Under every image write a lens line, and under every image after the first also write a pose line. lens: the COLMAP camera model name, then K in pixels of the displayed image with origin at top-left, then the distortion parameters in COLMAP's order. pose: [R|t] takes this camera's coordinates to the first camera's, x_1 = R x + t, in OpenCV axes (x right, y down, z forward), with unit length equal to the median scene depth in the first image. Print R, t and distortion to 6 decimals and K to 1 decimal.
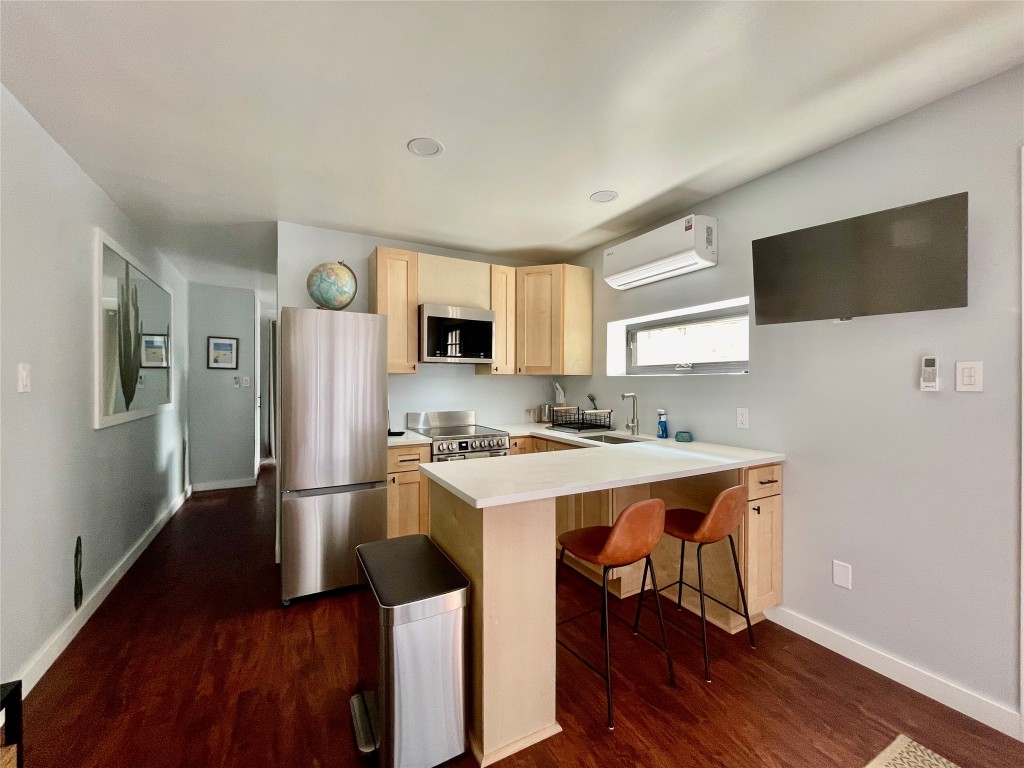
lens RADIAL K [[417.9, 0, 514.0], [0, 417.9, 385.3], [0, 0, 1]] dist [-0.001285, 0.001753]
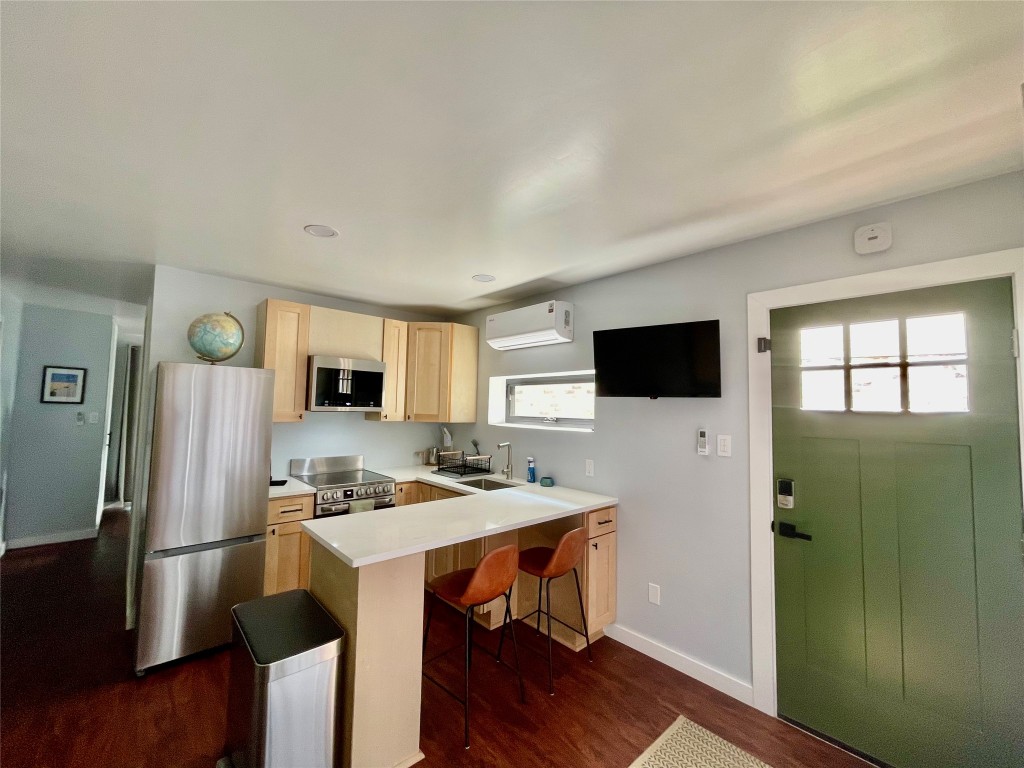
lens RADIAL K [[417.9, 0, 514.2], [0, 417.9, 382.4], [0, 0, 1]] dist [-0.001285, 0.001753]
pose [[0.971801, 0.031890, 0.233638, 0.033137], [-0.017252, 0.997773, -0.064434, -0.087051], [-0.235172, 0.058586, 0.970186, -0.152298]]
